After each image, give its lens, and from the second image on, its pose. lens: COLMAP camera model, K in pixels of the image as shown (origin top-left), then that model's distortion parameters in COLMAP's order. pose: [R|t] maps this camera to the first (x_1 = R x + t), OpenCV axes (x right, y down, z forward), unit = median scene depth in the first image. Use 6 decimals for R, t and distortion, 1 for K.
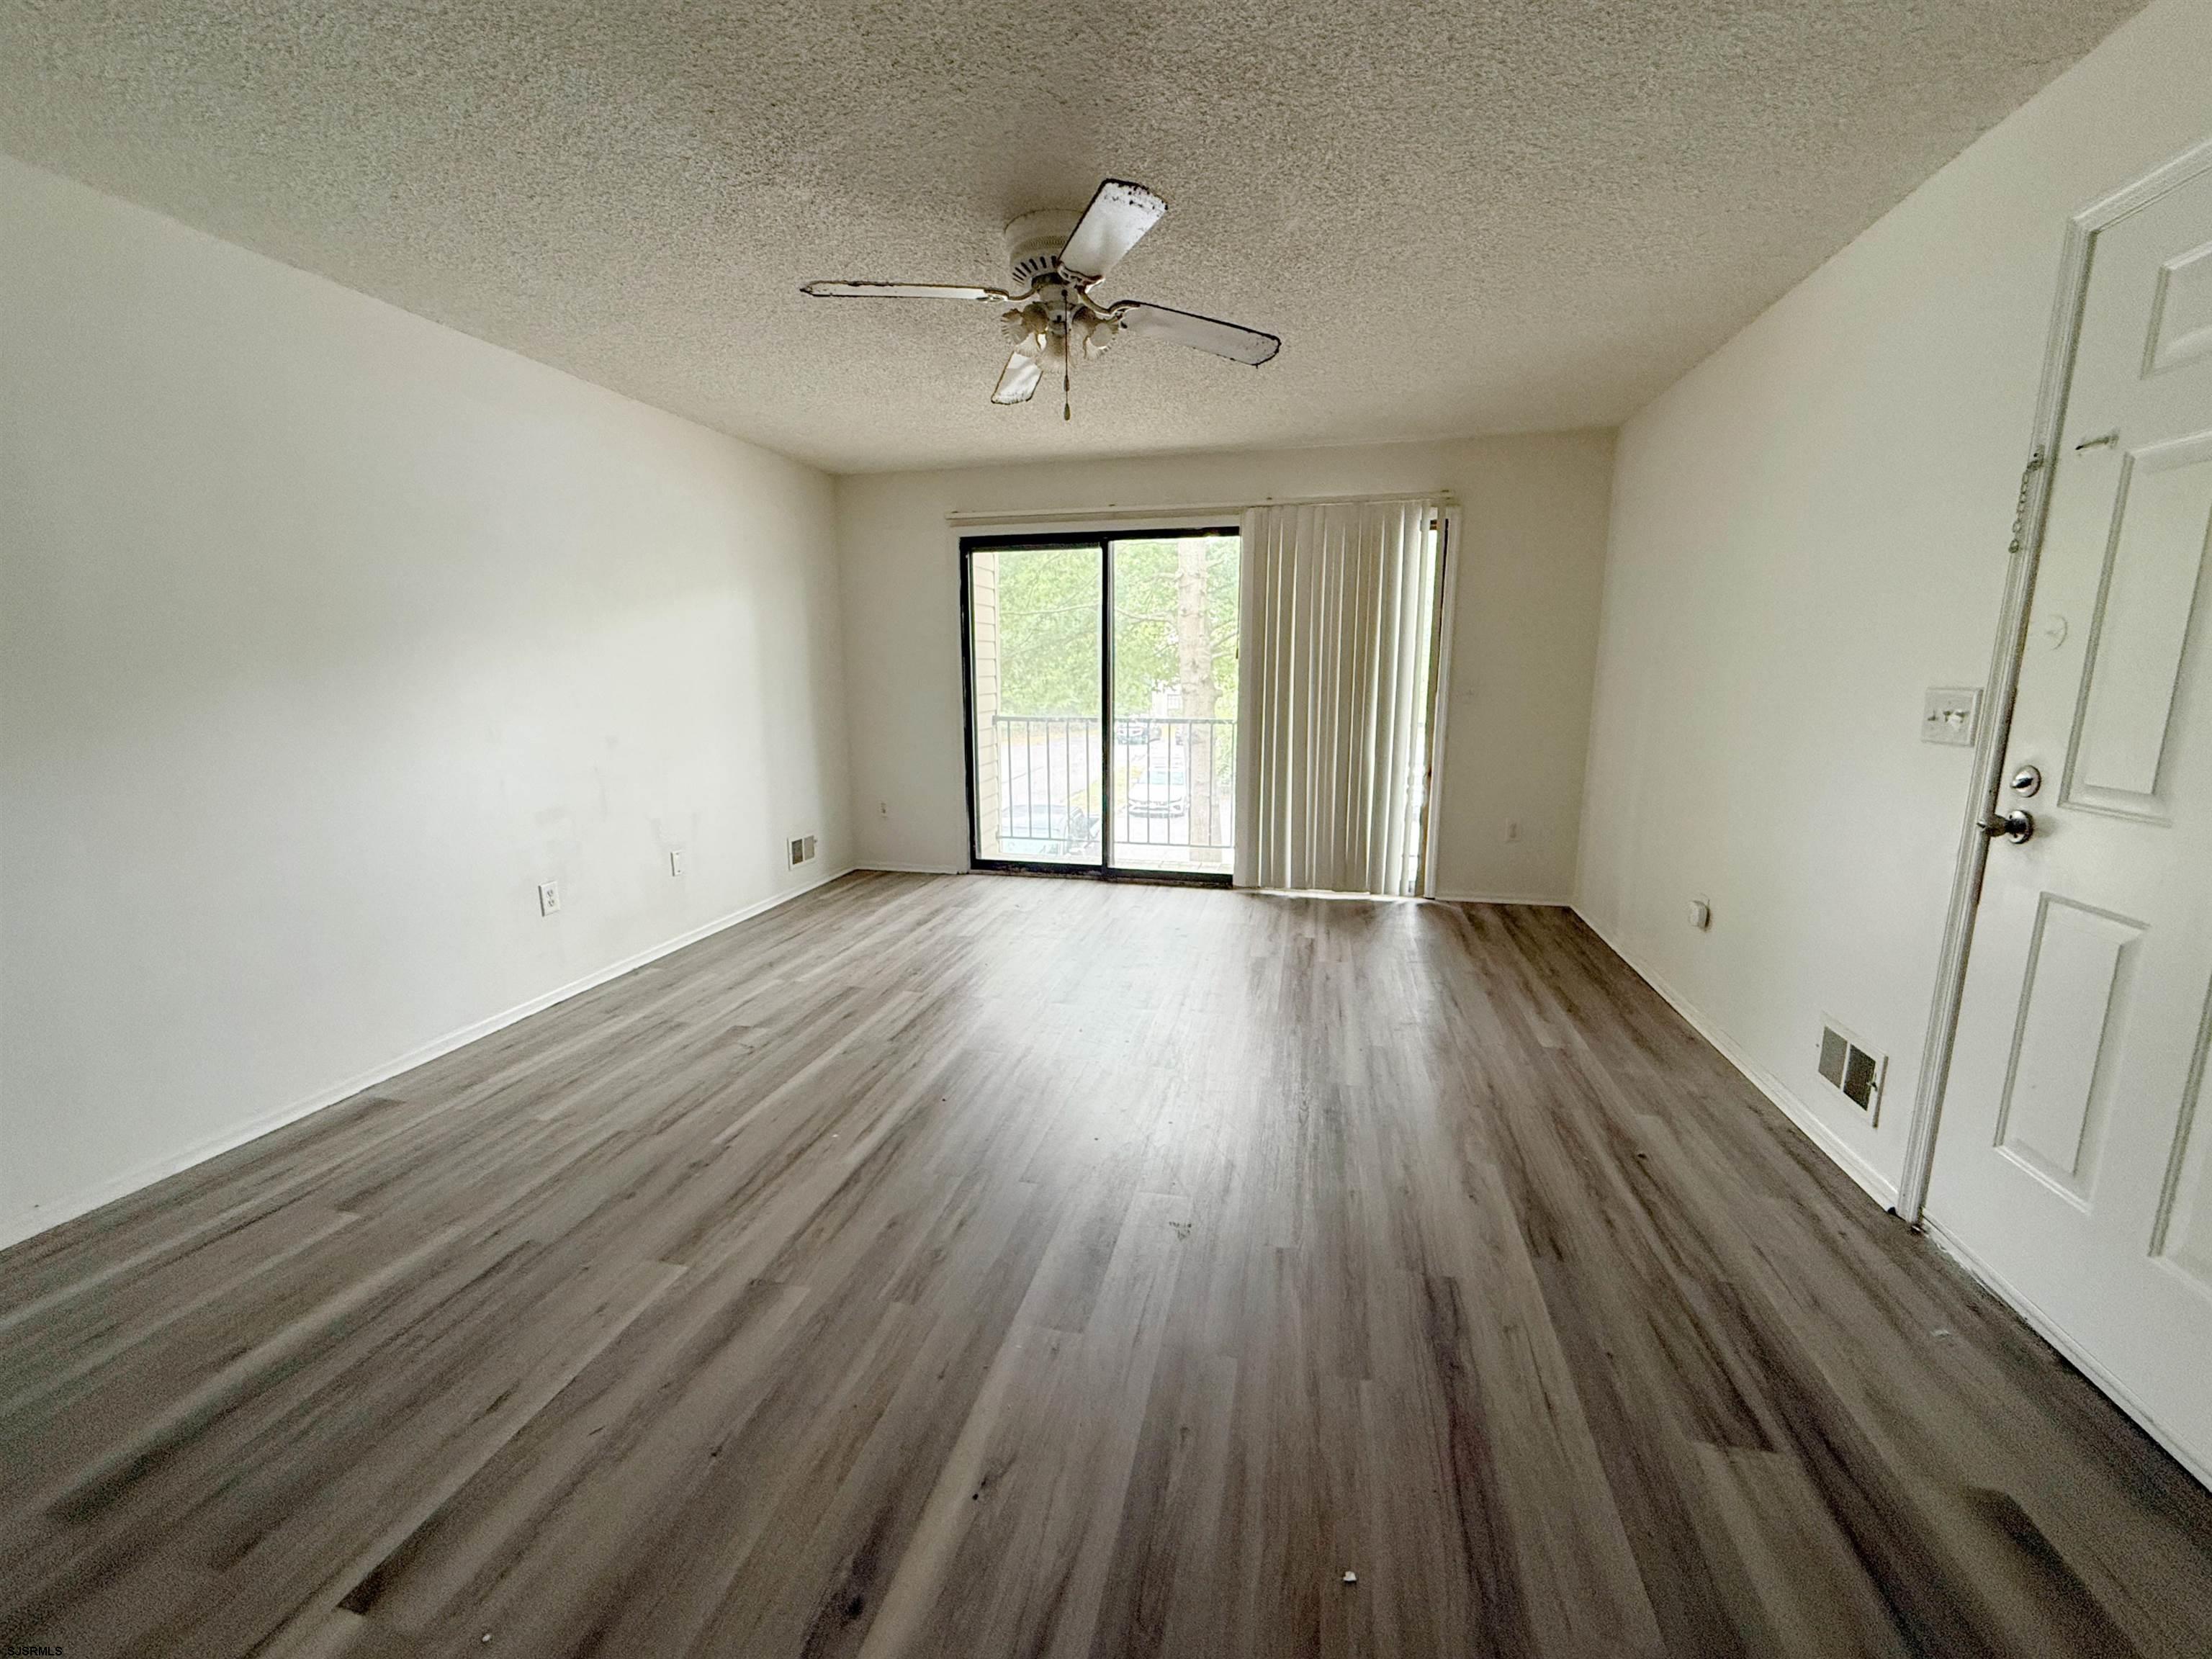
lens RADIAL K [[890.4, 0, 1094.7], [0, 890.4, 824.3], [0, 0, 1]] dist [0.000763, 0.000031]
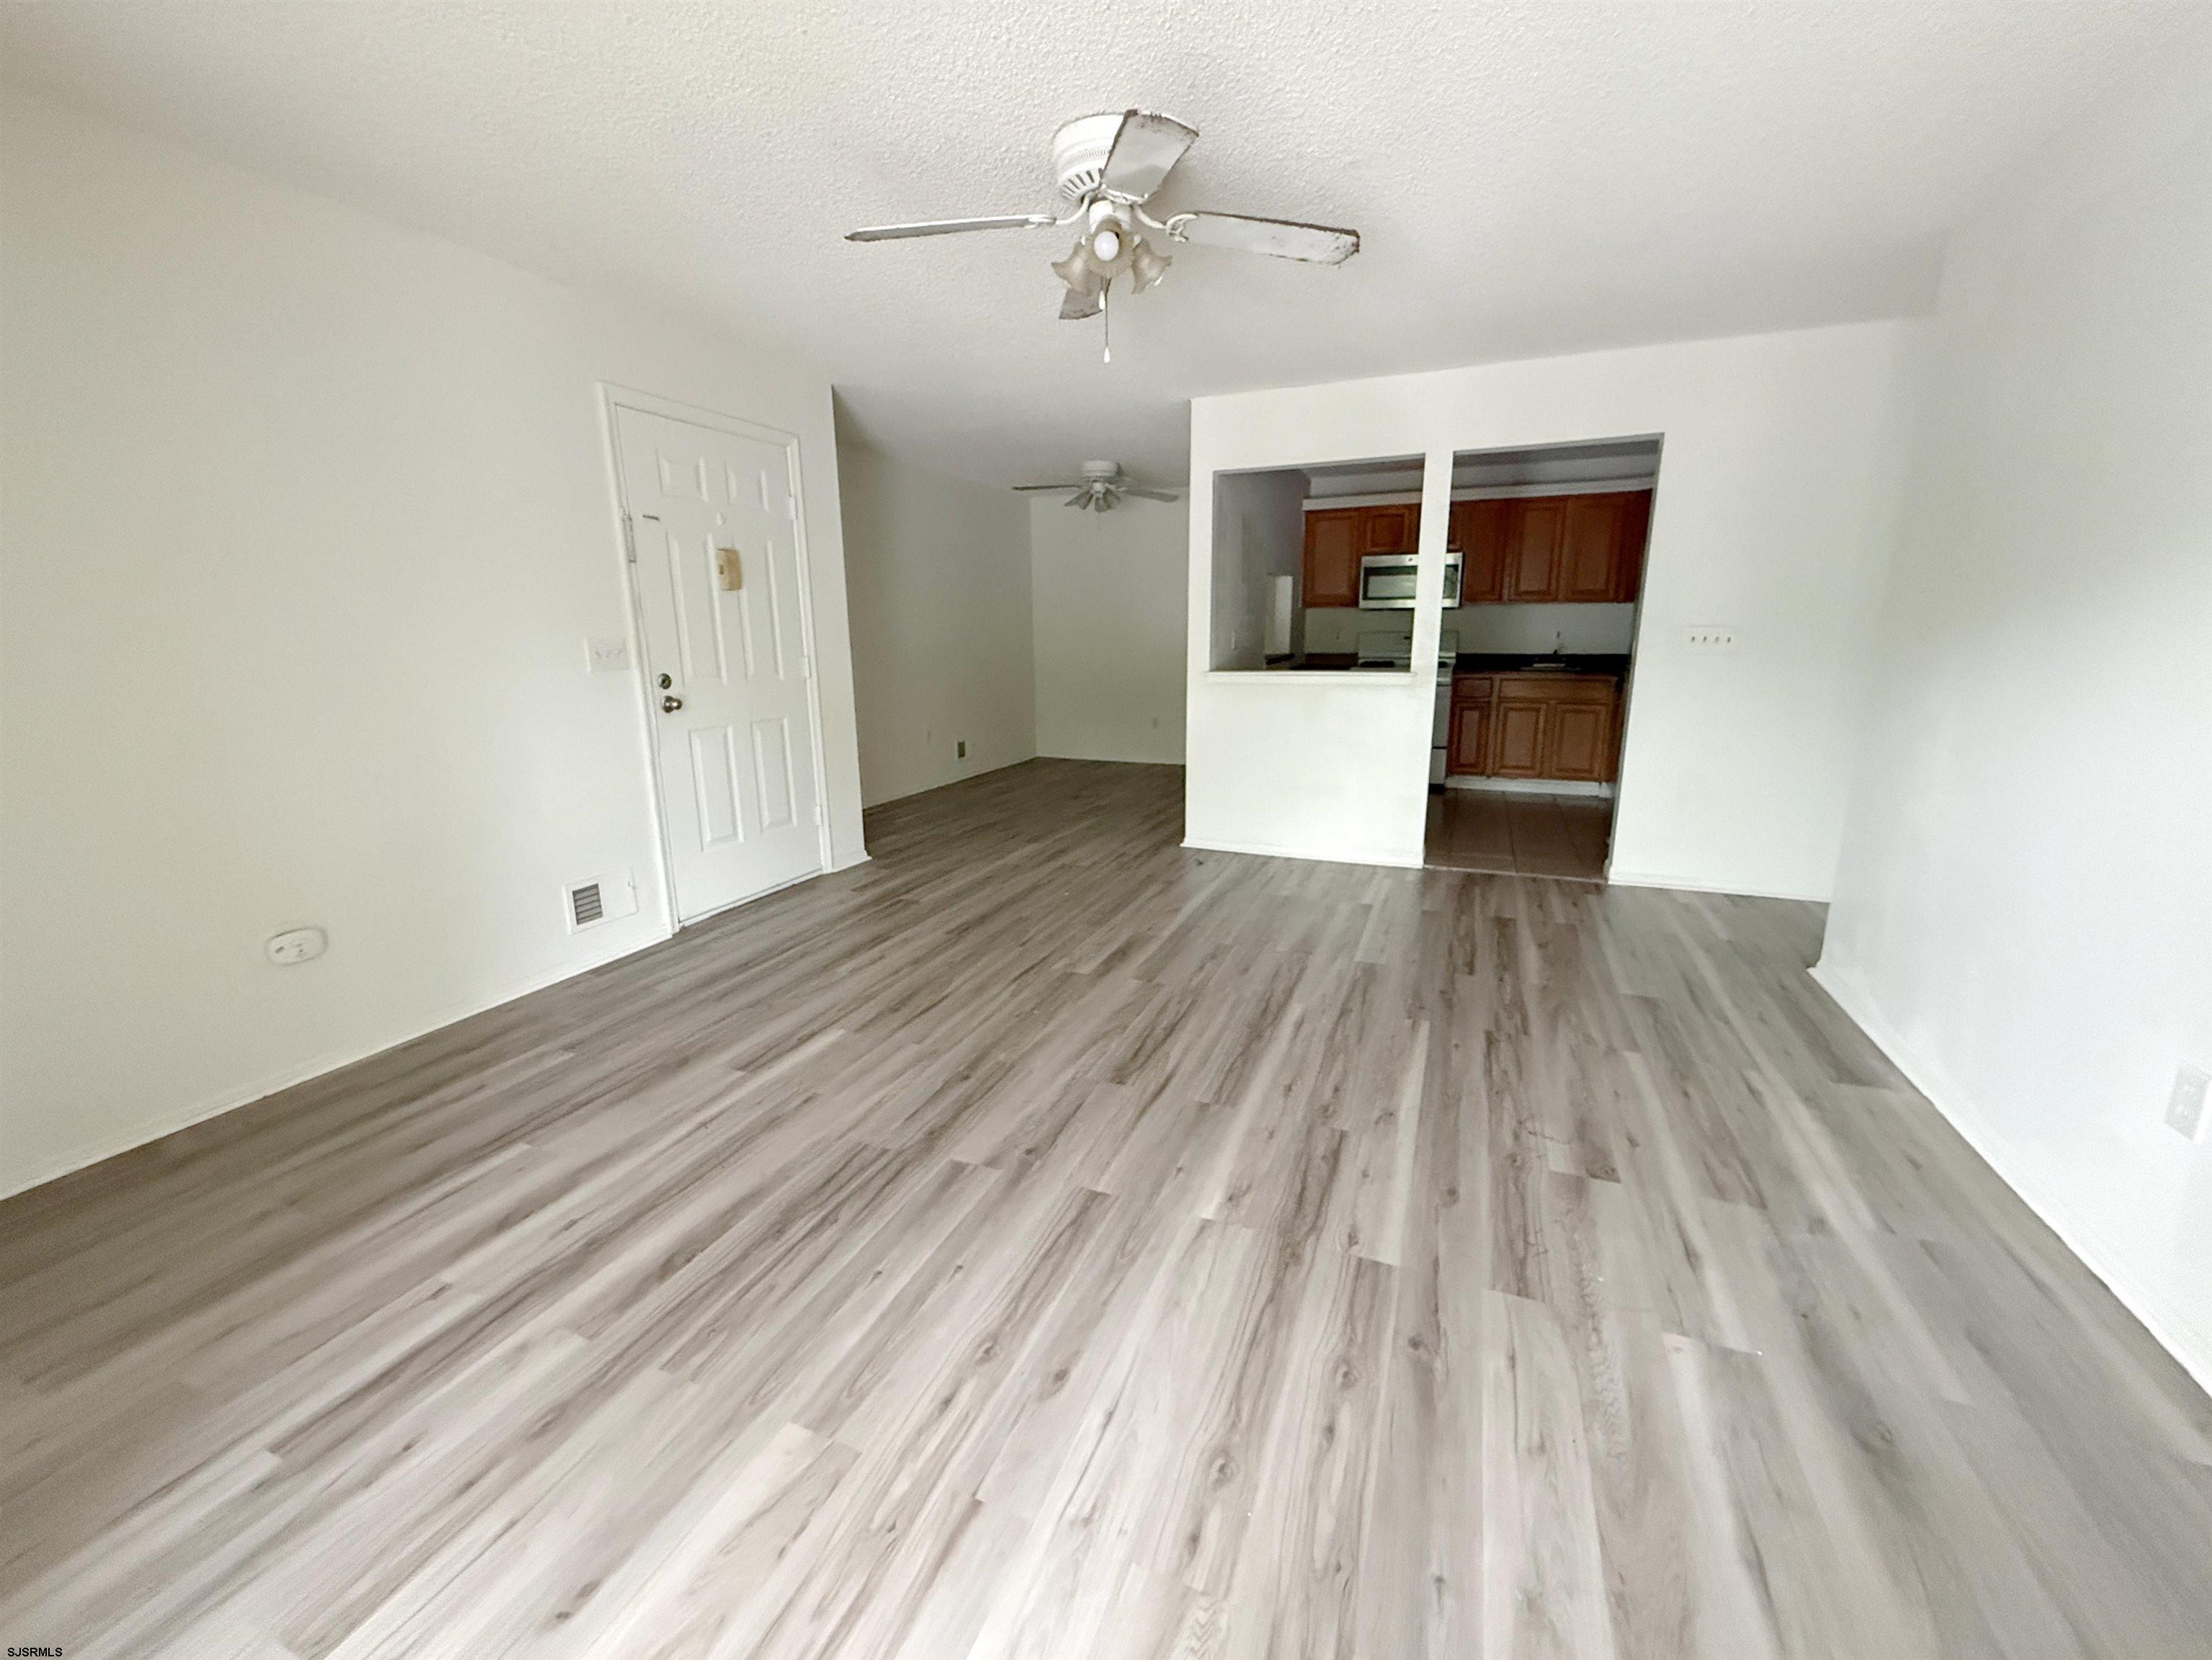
lens RADIAL K [[883.9, 0, 1097.1], [0, 883.9, 825.0], [0, 0, 1]] dist [0.000160, -0.000042]
pose [[-0.987285, -0.021739, 0.157469, -0.171218], [0.040766, 0.922853, 0.382989, -0.333066], [-0.153647, 0.384539, -0.910232, 1.957767]]
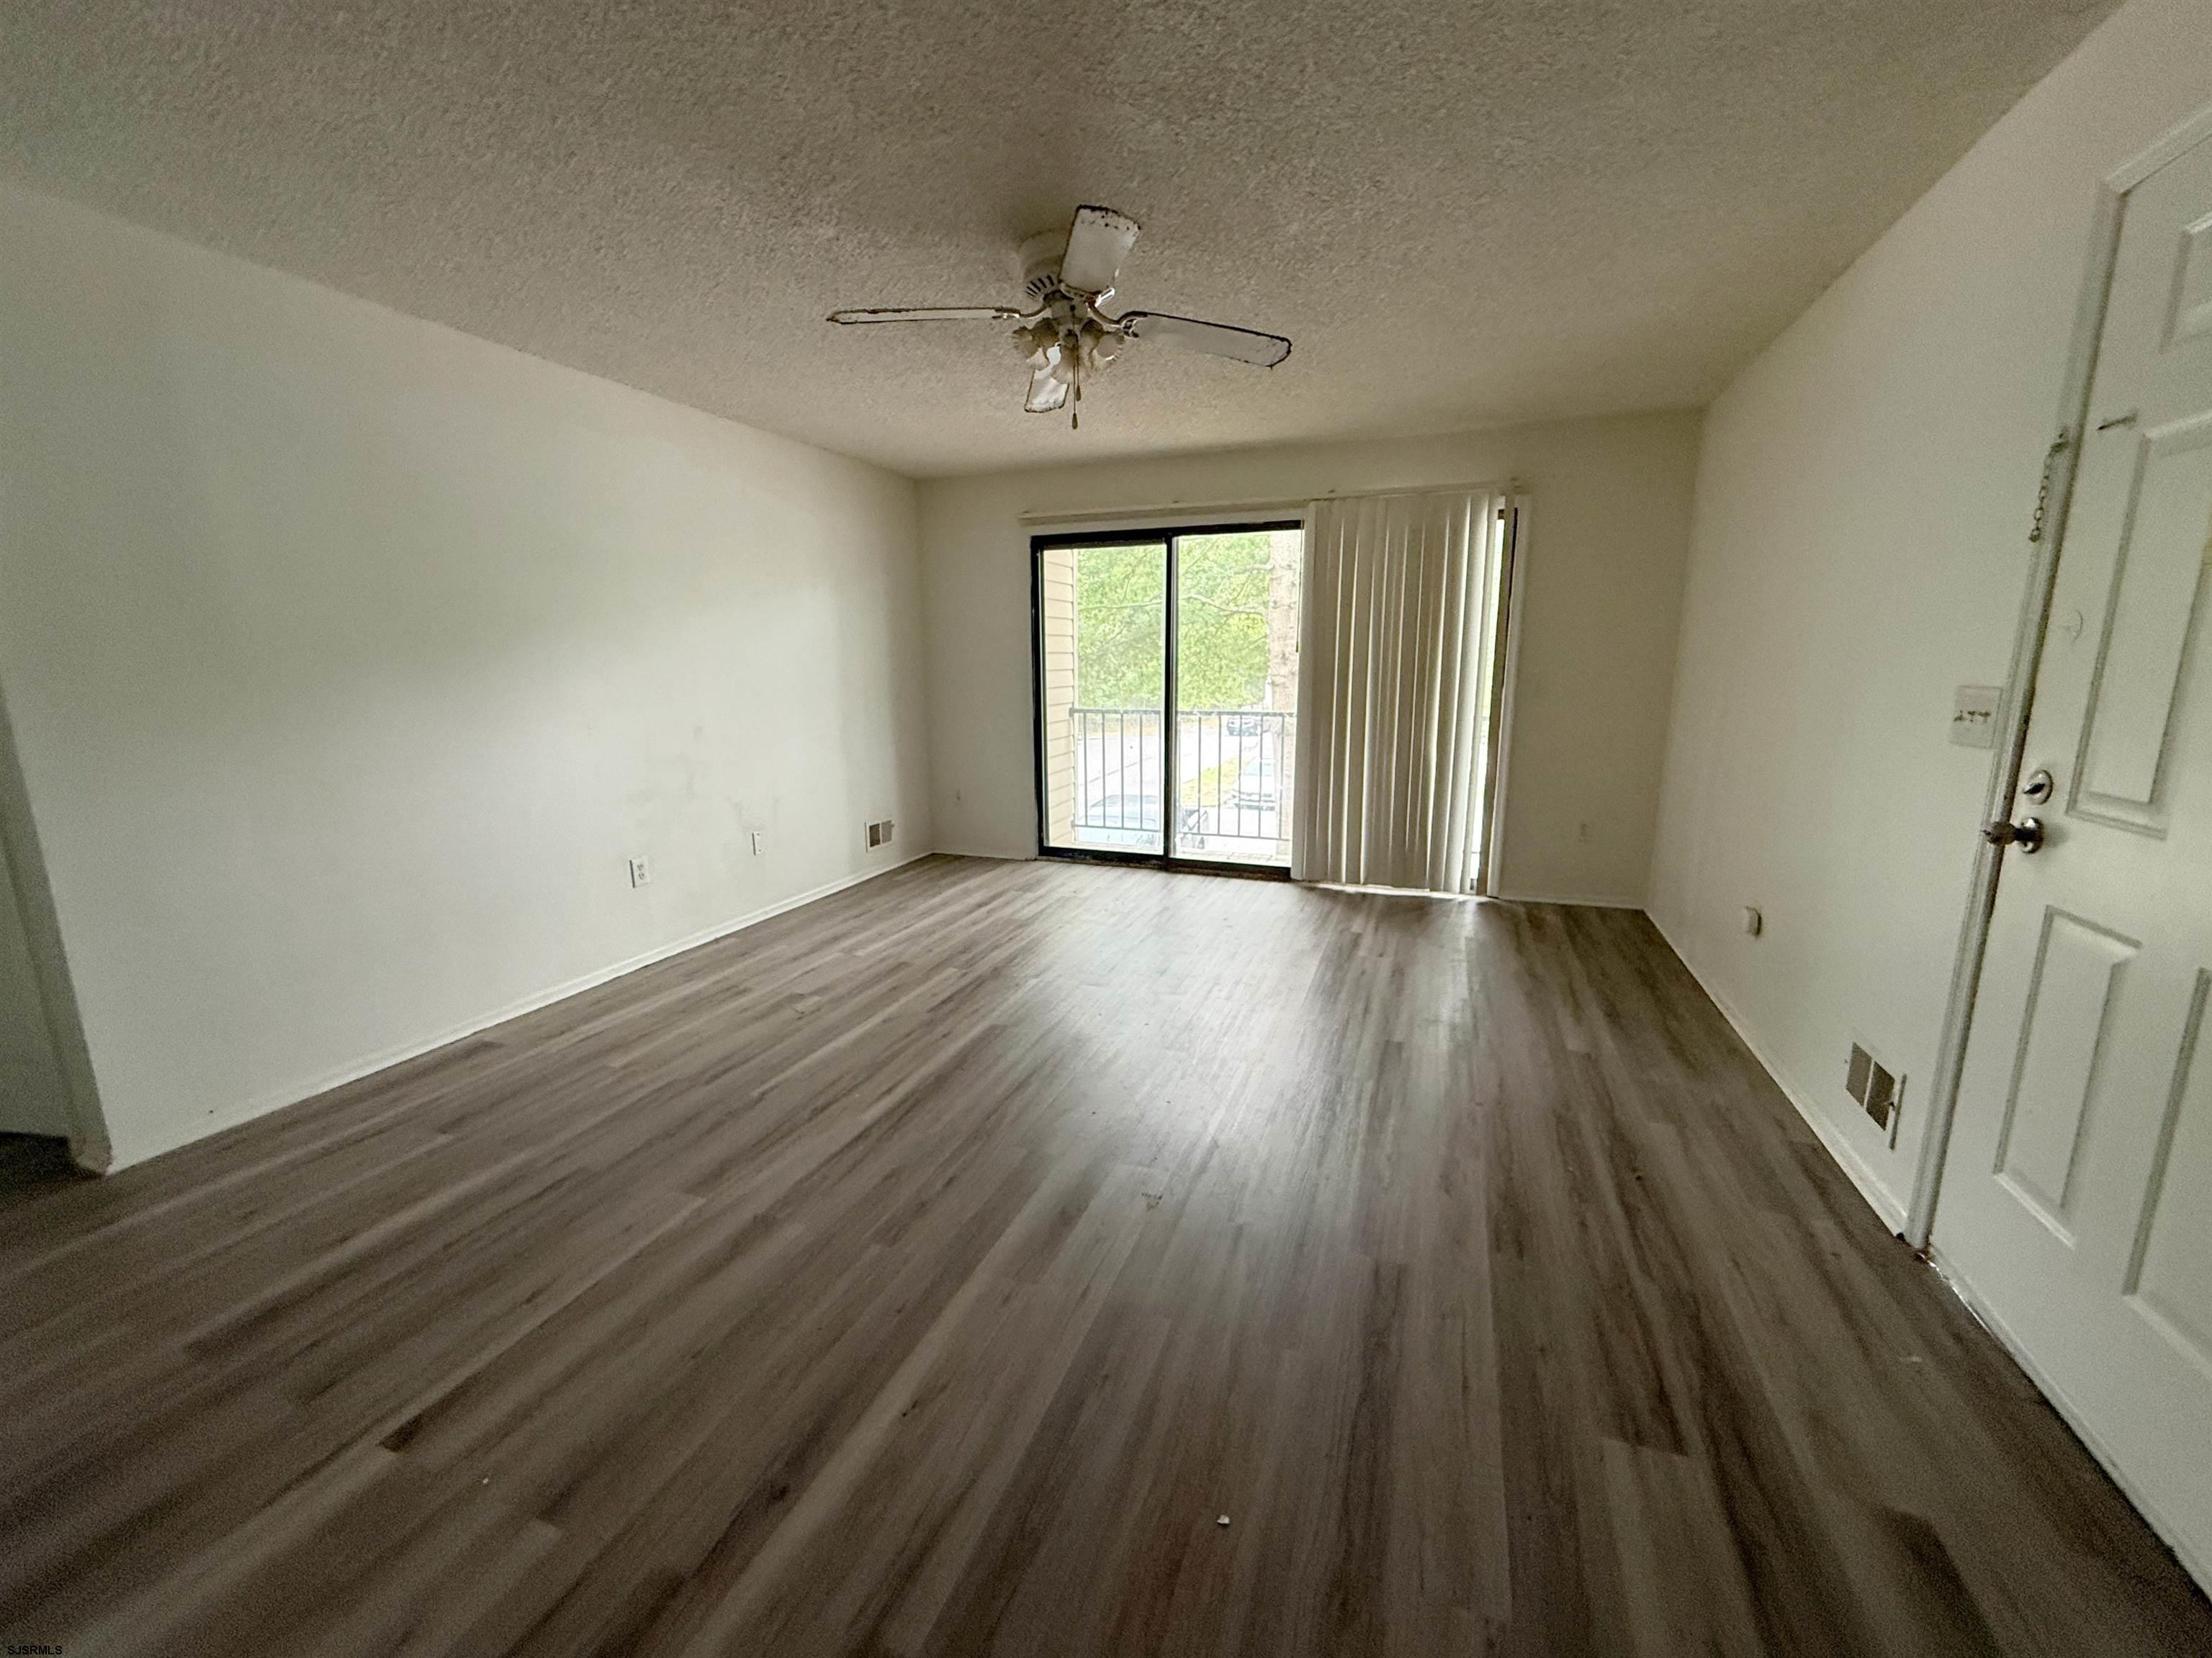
lens RADIAL K [[883.7, 0, 1097.1], [0, 883.7, 824.0], [0, 0, 1]] dist [0.000160, -0.000042]
pose [[0.991824, 0.020223, -0.126002, 0.127023], [-0.018855, 0.999750, 0.012045, -0.001064], [0.126214, -0.009571, 0.991957, -0.033068]]
